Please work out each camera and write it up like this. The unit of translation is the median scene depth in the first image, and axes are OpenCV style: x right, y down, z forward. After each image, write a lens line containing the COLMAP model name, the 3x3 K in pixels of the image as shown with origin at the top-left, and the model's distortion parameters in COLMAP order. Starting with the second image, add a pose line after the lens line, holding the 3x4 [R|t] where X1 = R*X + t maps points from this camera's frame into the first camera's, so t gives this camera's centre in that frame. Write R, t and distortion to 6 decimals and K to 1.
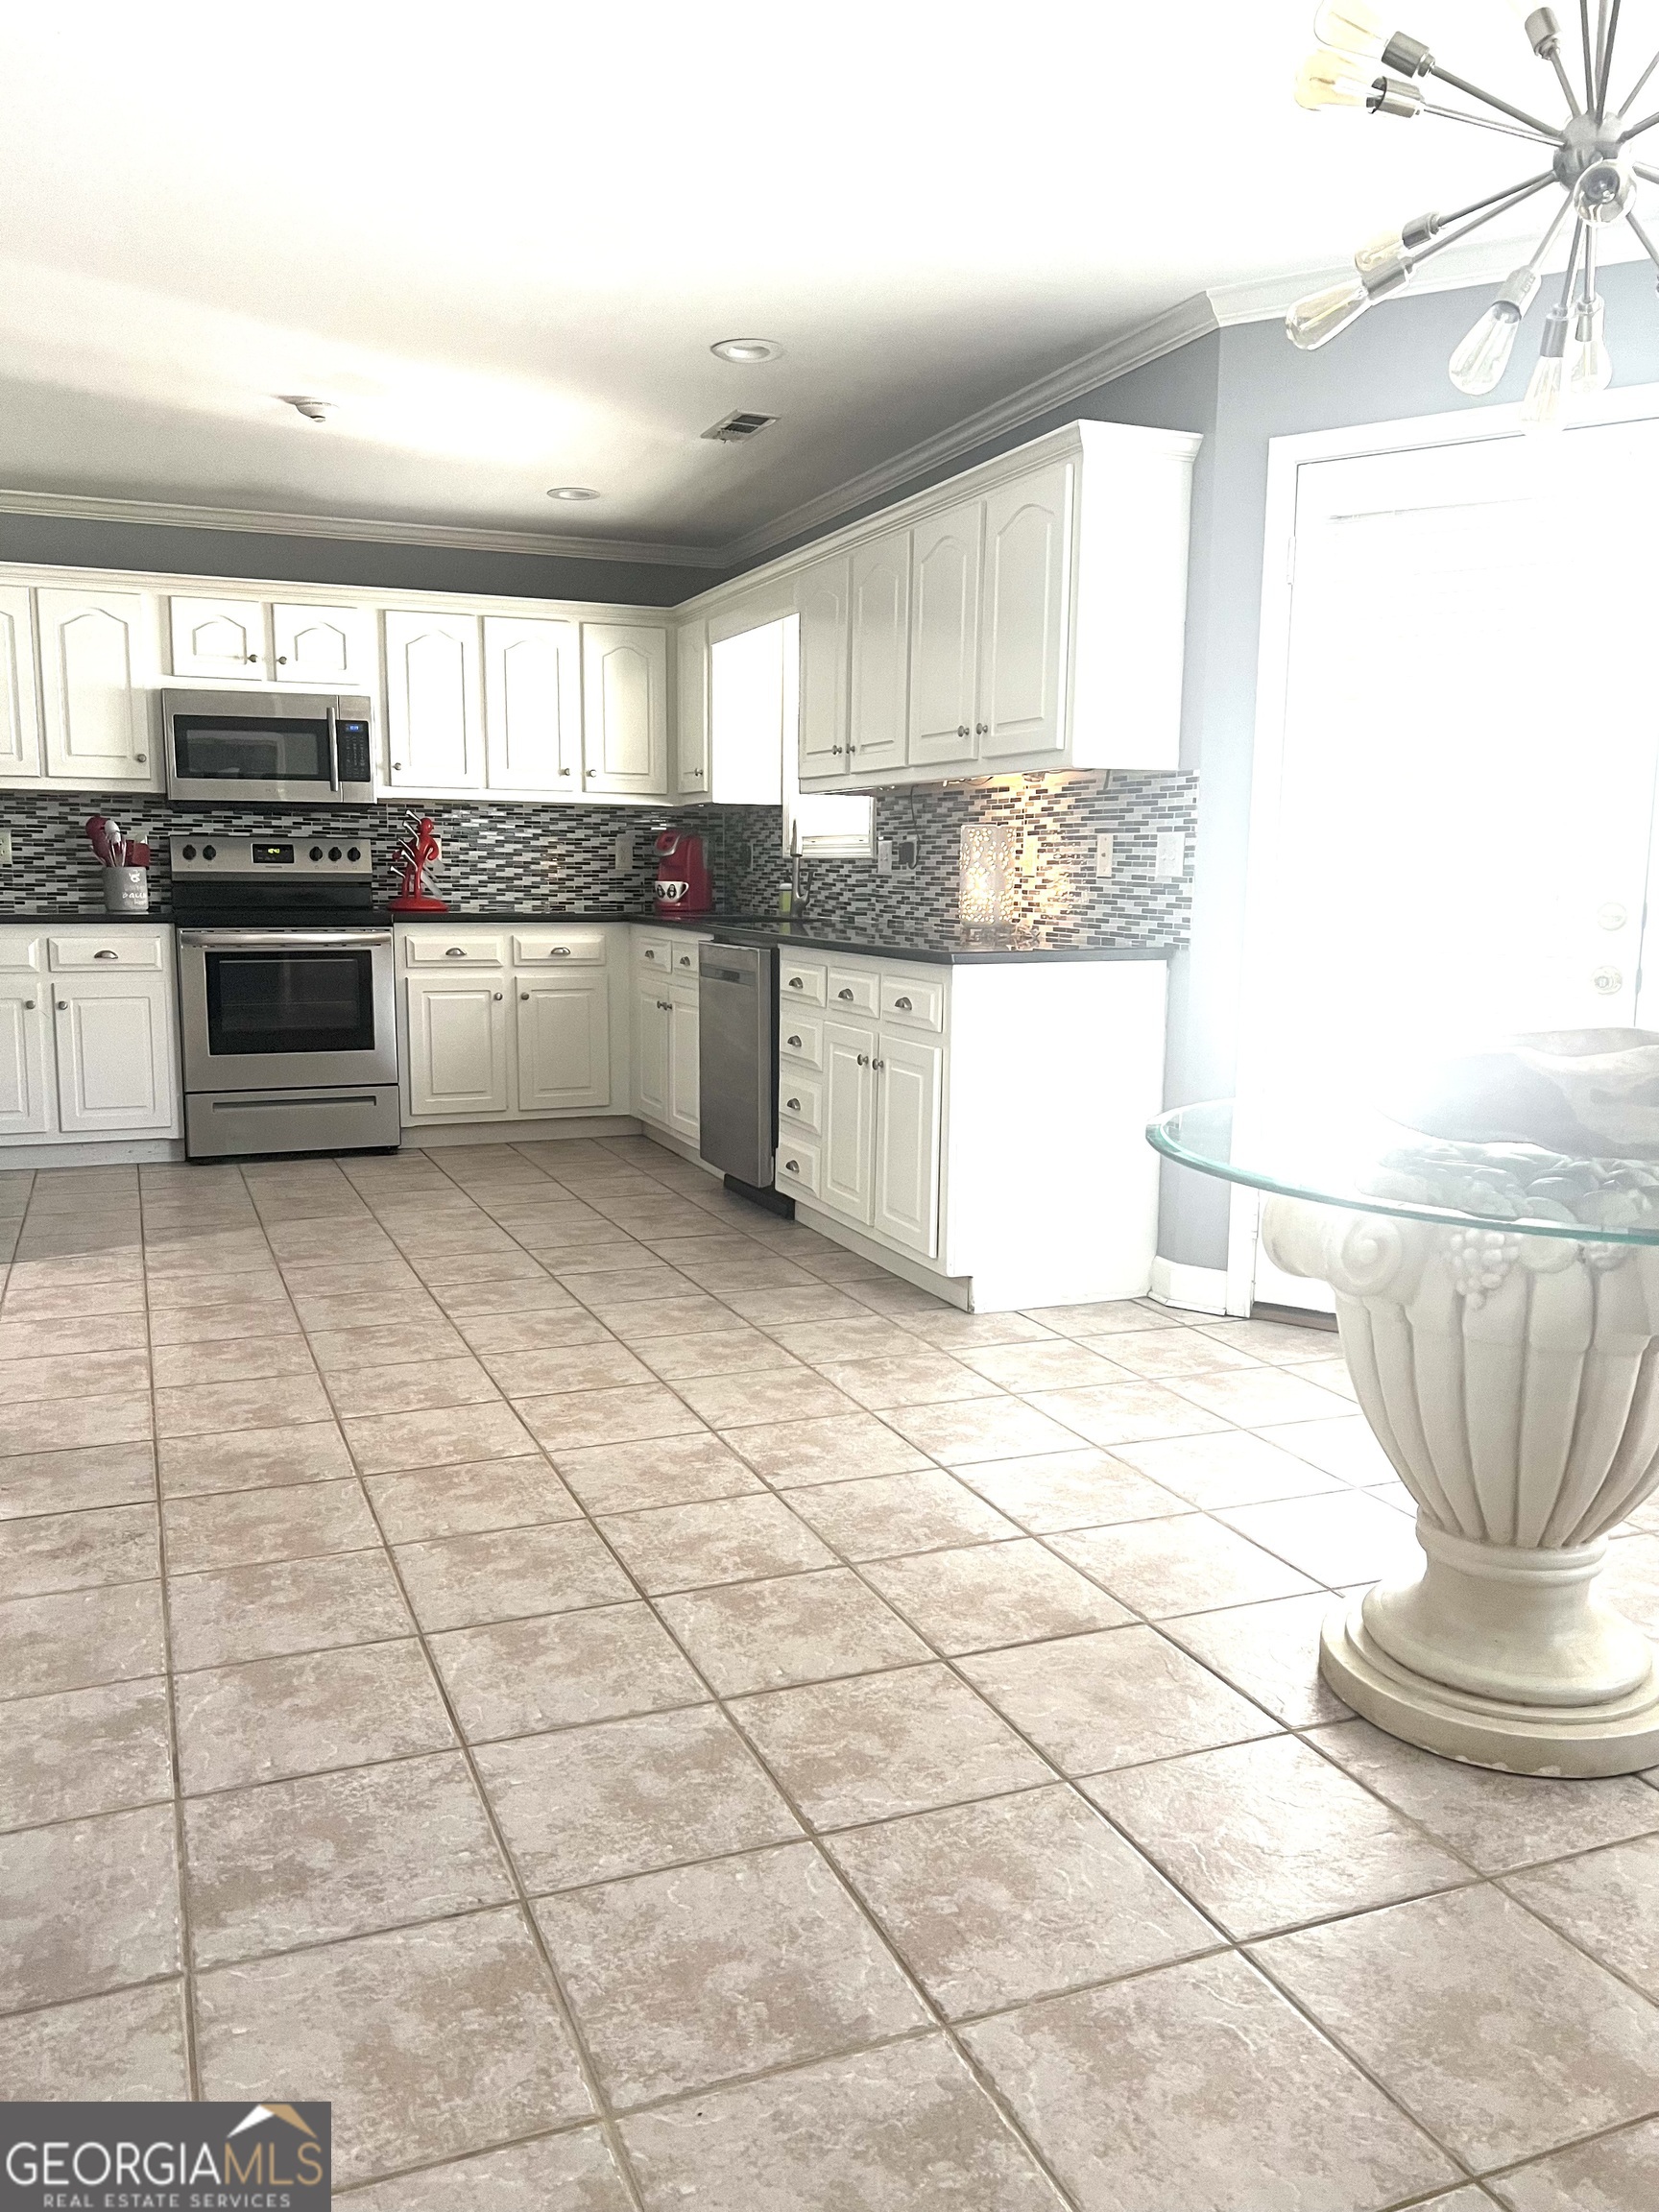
lens RADIAL K [[1680.5, 0, 829.5], [0, 1680.5, 1106.0], [0, 0, 1]] dist [0.041577, -0.049713]
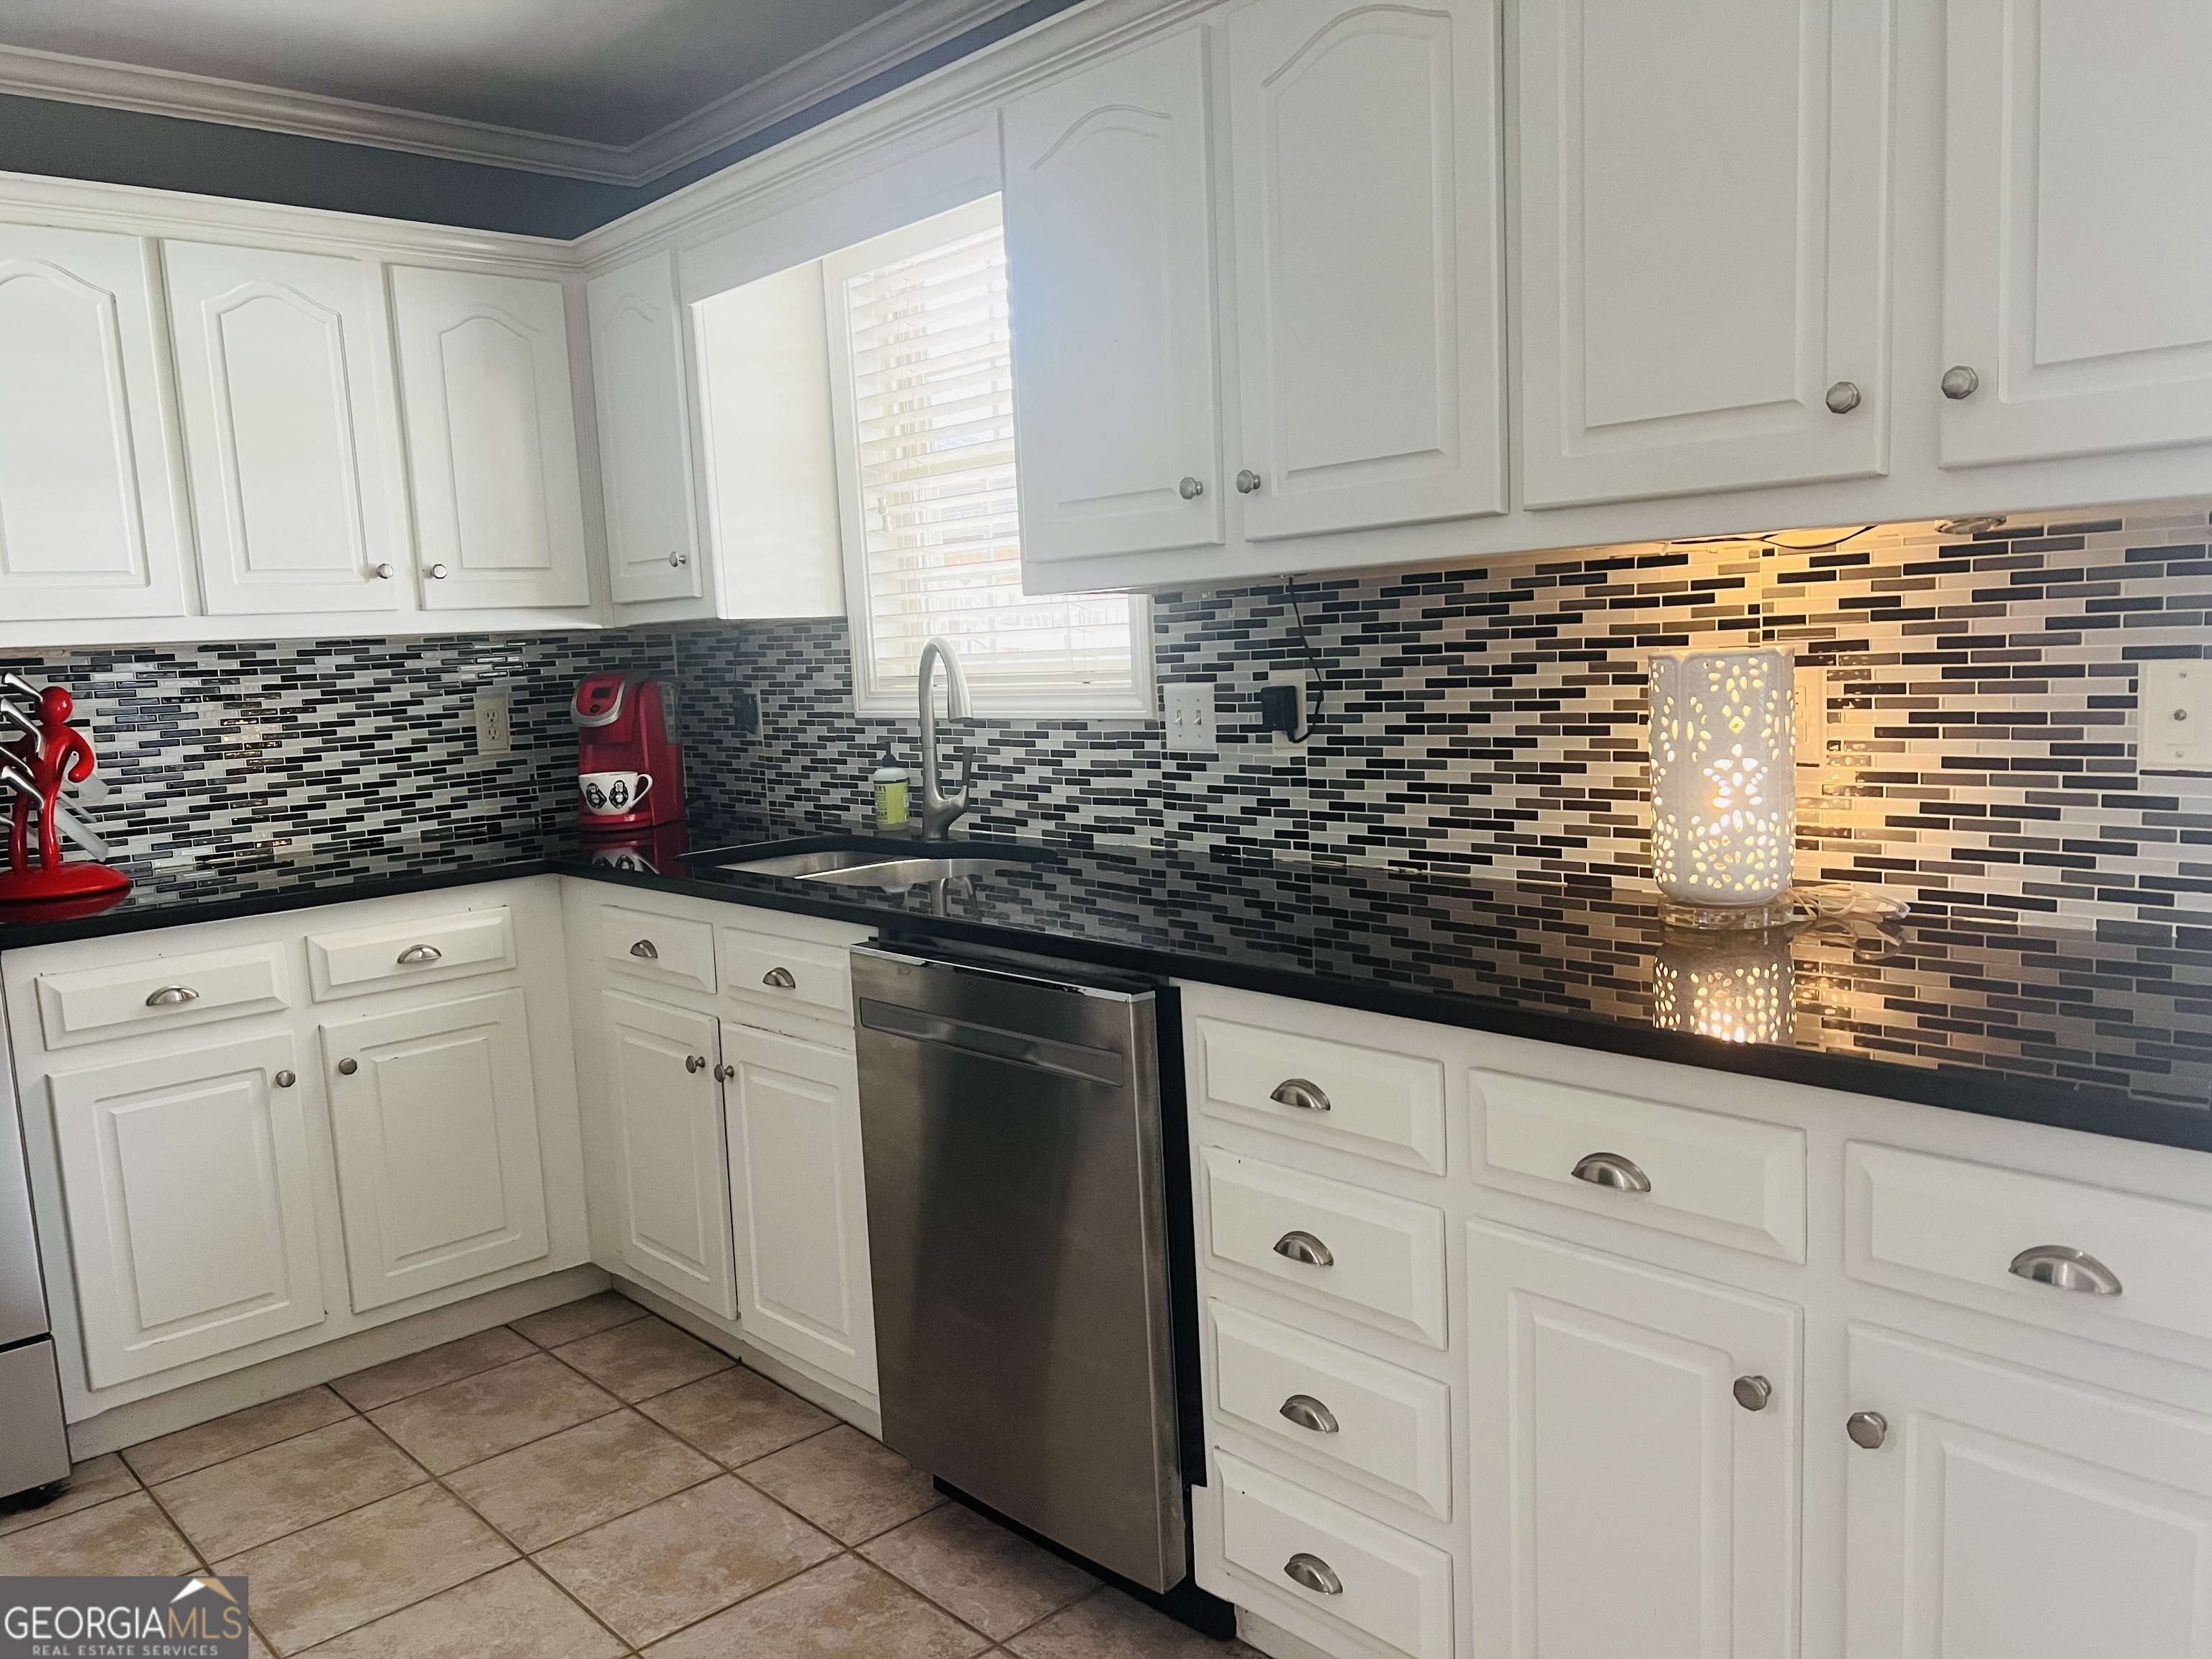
lens RADIAL K [[1680.5, 0, 1106.0], [0, 1680.5, 829.5], [0, 0, 1]] dist [0.041577, -0.049713]
pose [[0.936871, -0.097601, 0.335778, -0.136426], [0.108174, 0.994049, -0.012881, -0.100318], [-0.332522, 0.048390, 0.941853, 0.499202]]
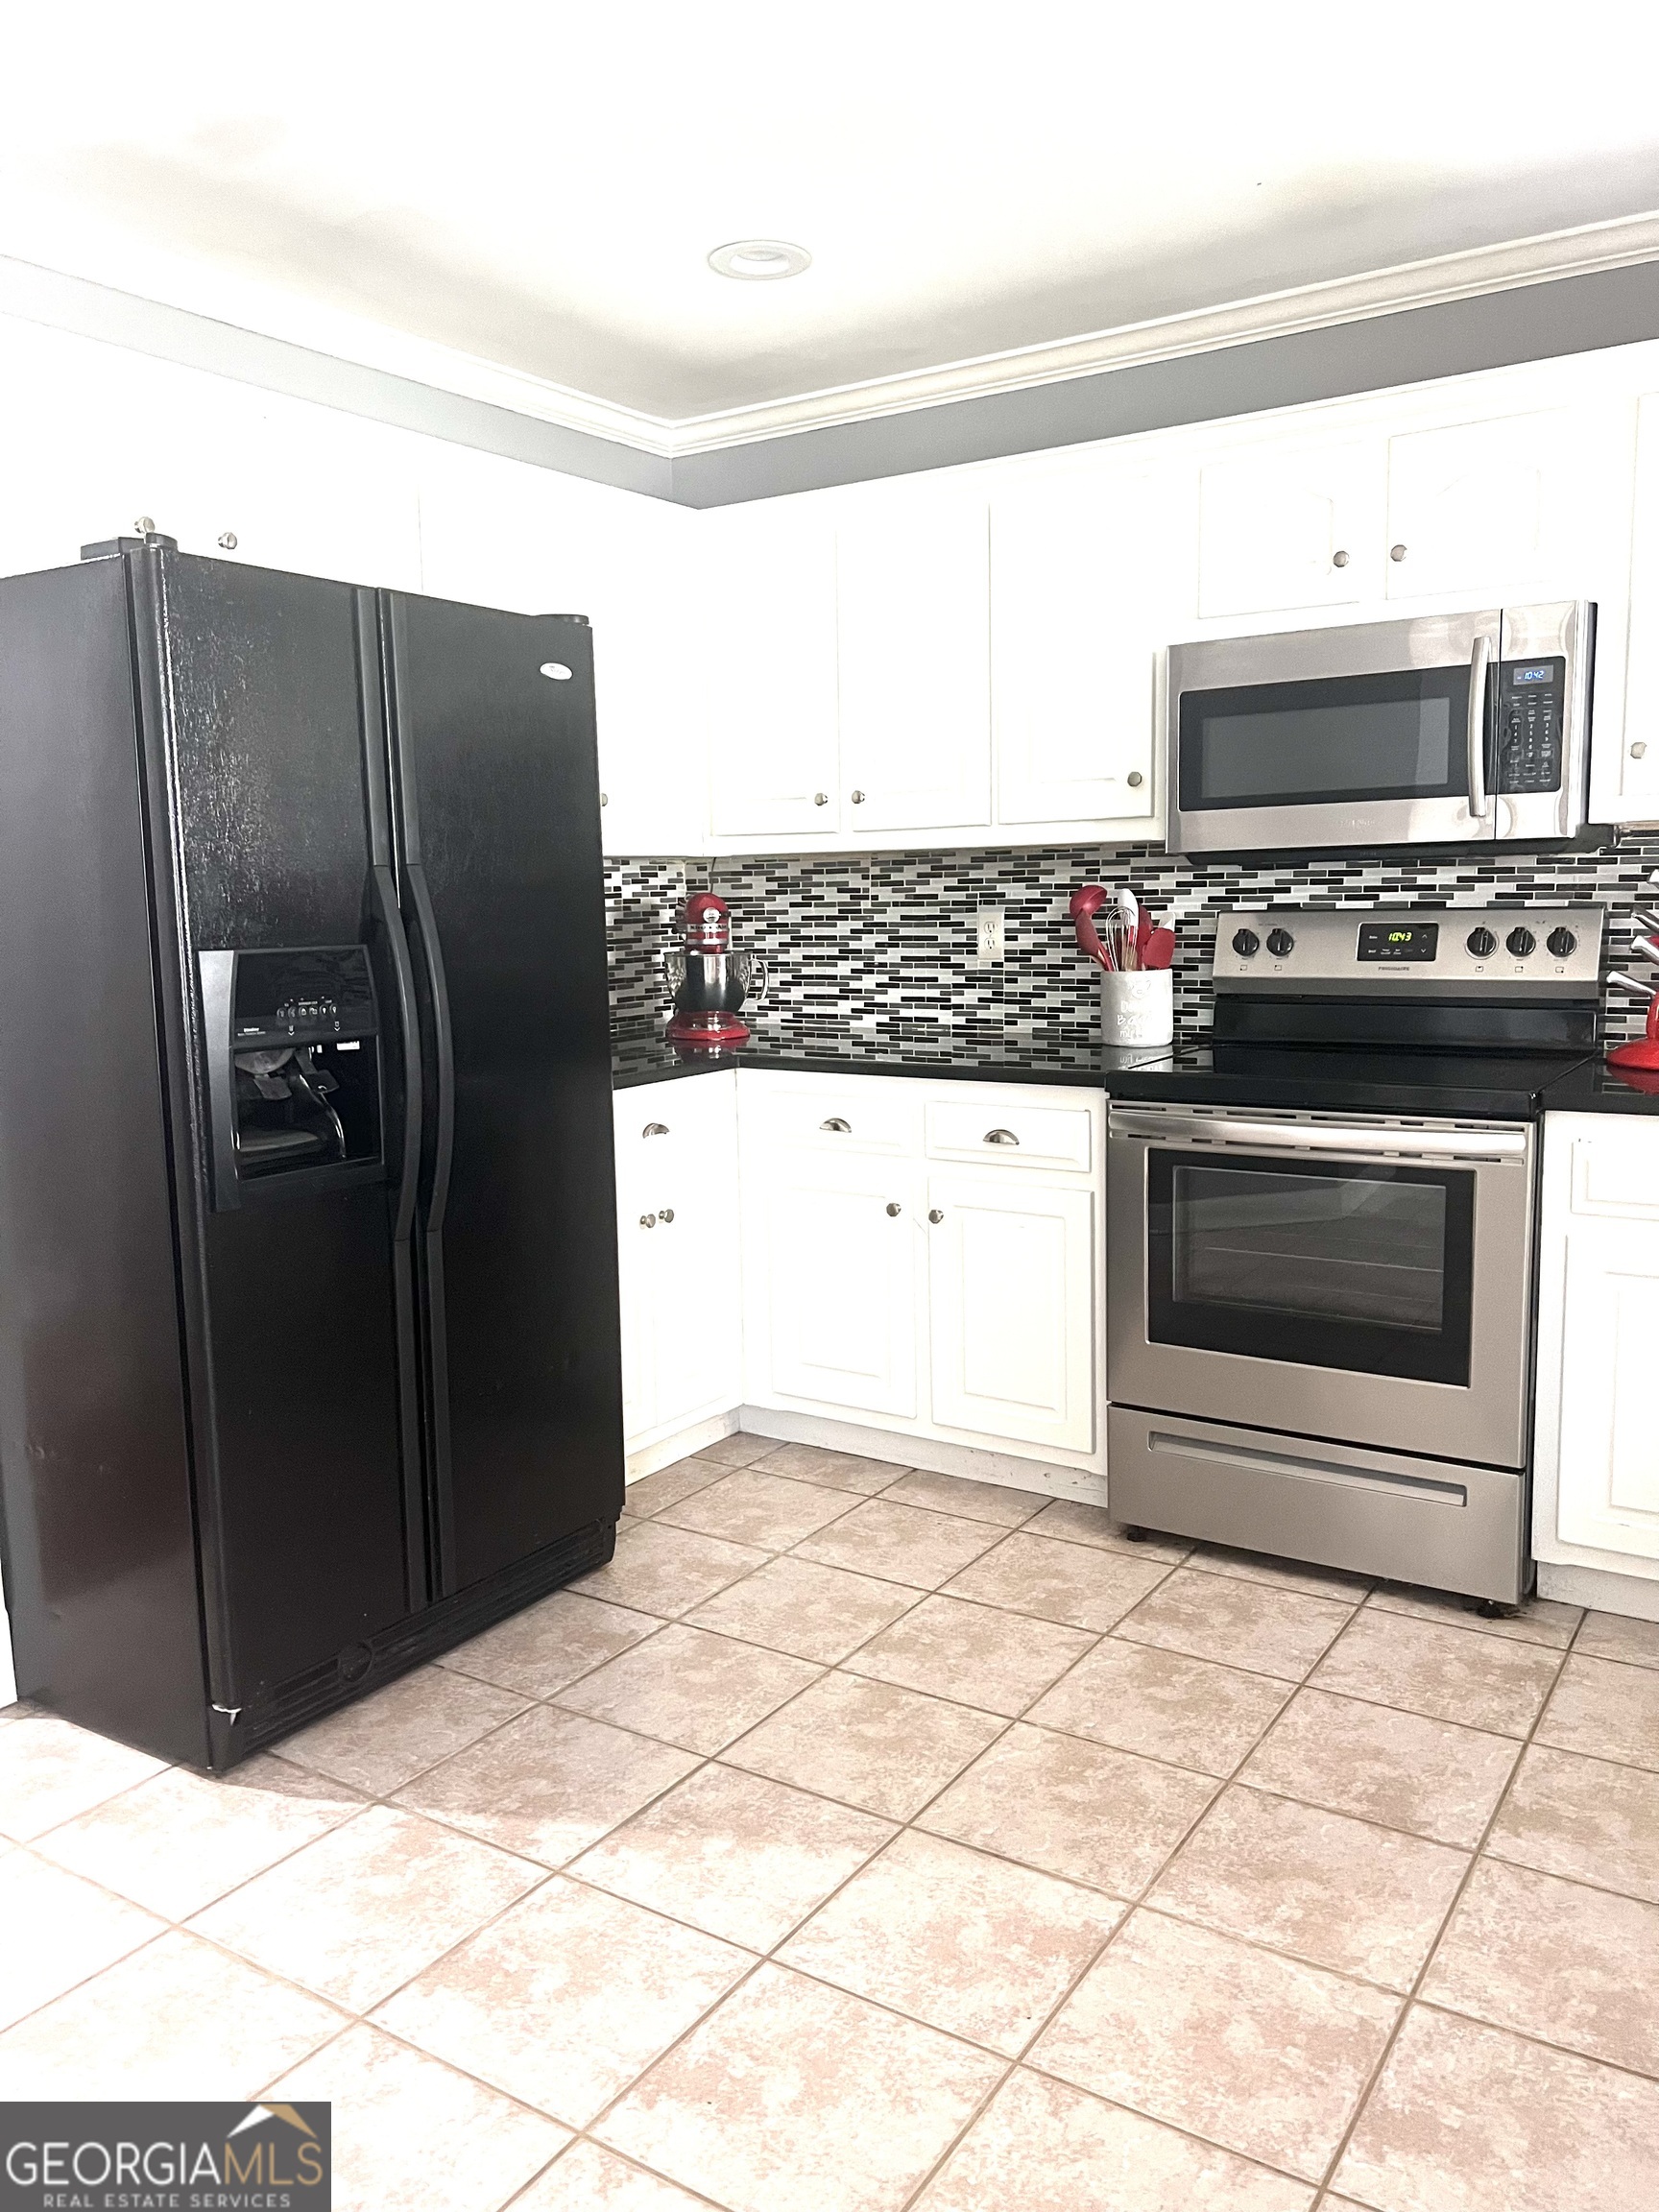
lens RADIAL K [[1680.5, 0, 829.5], [0, 1680.5, 1106.0], [0, 0, 1]] dist [0.041577, -0.049713]
pose [[0.562630, 0.090547, -0.821735, -0.000775], [-0.089946, 0.994788, 0.048031, -0.110397], [0.821801, 0.046888, 0.567842, 0.576316]]
